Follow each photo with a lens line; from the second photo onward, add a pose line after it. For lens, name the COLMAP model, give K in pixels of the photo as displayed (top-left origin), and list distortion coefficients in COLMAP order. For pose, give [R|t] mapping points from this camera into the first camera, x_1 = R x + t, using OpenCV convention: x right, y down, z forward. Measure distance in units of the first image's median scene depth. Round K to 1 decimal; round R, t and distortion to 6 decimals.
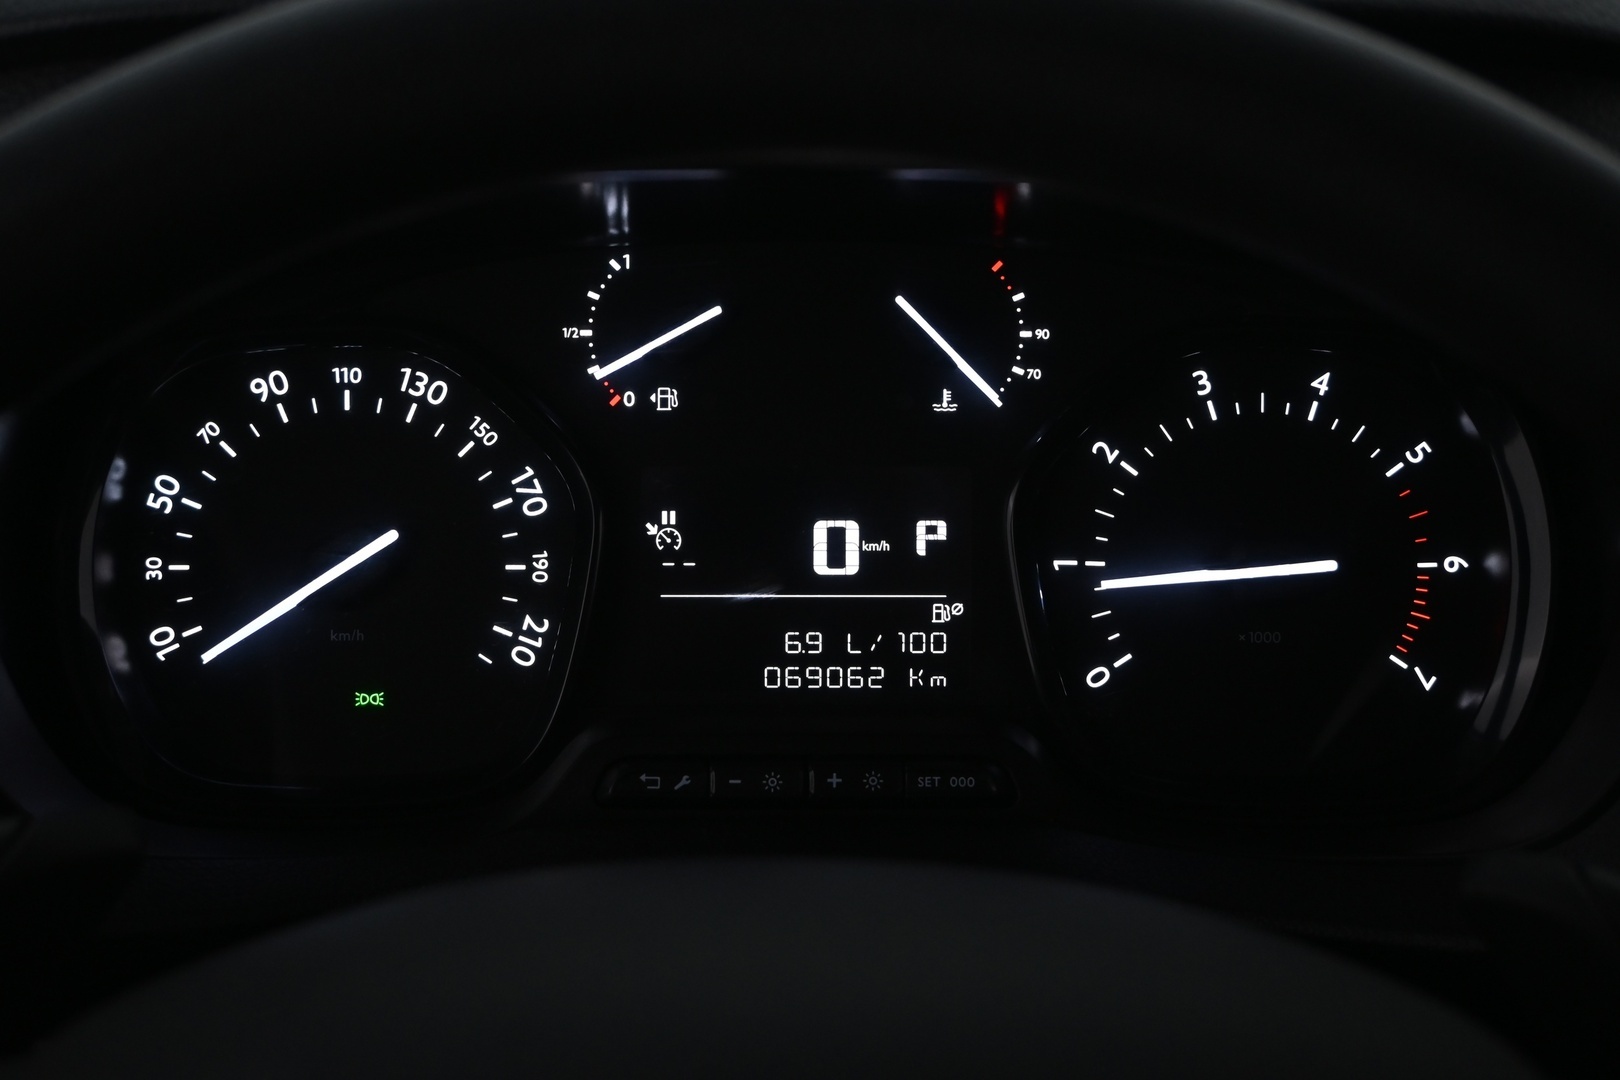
lens RADIAL K [[2378.0, 0, 809.9], [0, 2378.0, 539.2], [0, 0, 1]] dist [0.045644, 0.000000]
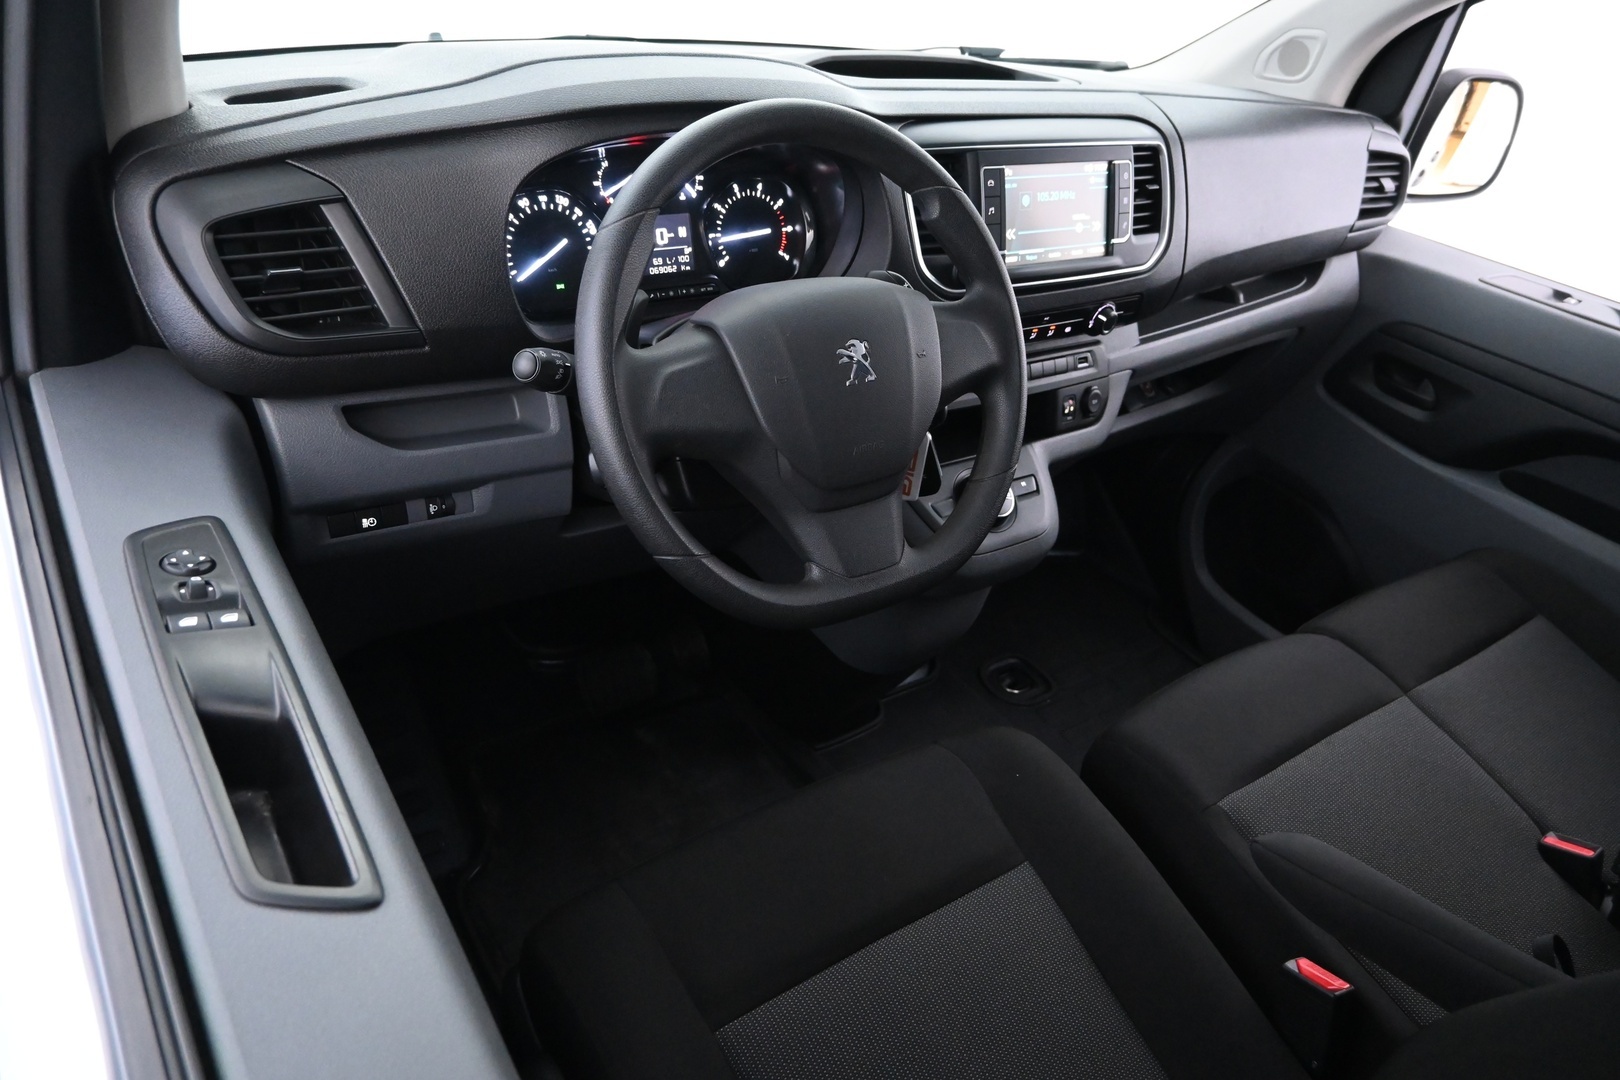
lens RADIAL K [[1095.8, 0, 806.6], [0, 1095.8, 537.7], [0, 0, 1]] dist [-0.003170, 0.001094]
pose [[0.819818, -0.224076, 0.526962, -0.876047], [0.092846, 0.960096, 0.263809, 0.026989], [-0.565047, -0.167349, 0.807908, -0.713639]]
